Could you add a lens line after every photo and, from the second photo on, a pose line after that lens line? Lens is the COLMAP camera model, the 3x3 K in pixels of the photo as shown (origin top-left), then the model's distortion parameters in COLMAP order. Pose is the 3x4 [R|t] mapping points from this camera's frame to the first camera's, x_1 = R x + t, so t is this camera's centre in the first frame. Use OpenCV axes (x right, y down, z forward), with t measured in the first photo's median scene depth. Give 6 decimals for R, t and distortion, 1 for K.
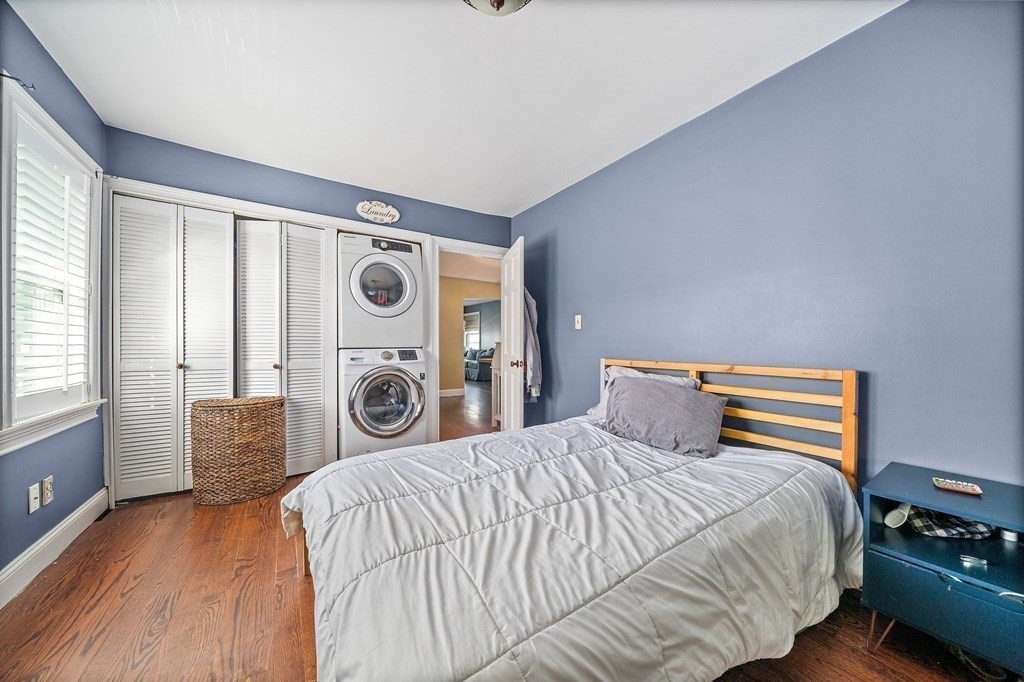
lens RADIAL K [[364.9, 0, 516.7], [0, 364.9, 341.2], [0, 0, 1]] dist [-0.008636, -0.000115]
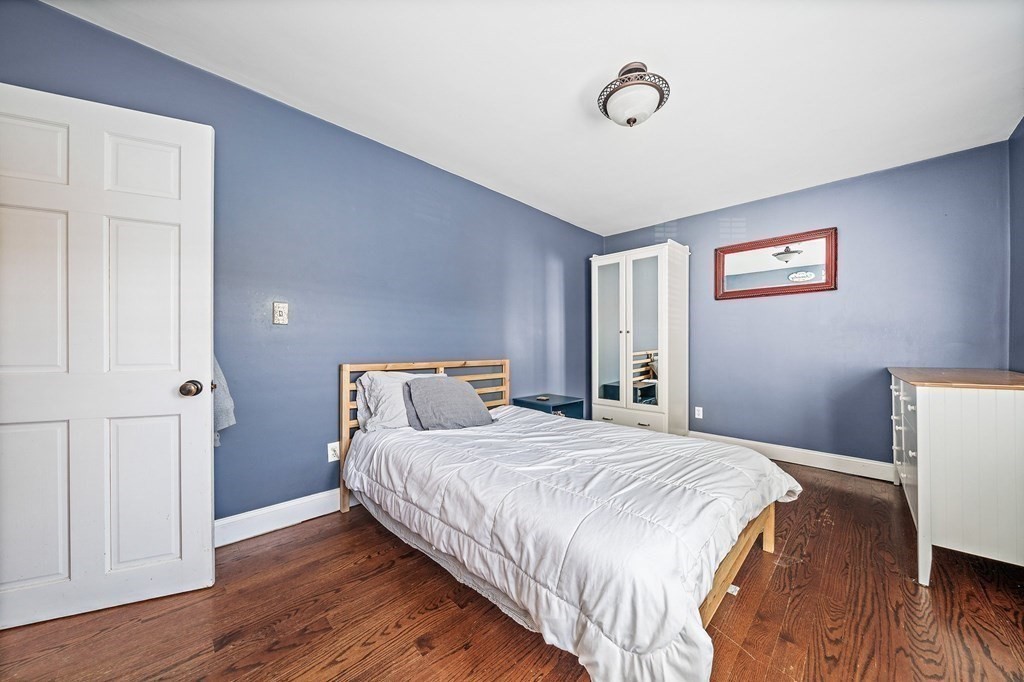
lens RADIAL K [[364.9, 0, 516.7], [0, 364.9, 341.2], [0, 0, 1]] dist [-0.008636, -0.000115]
pose [[-0.223239, 0.011864, 0.974691, -0.887016], [-0.009816, 0.999848, -0.014419, 0.005580], [-0.974714, -0.012786, -0.223089, 1.120581]]
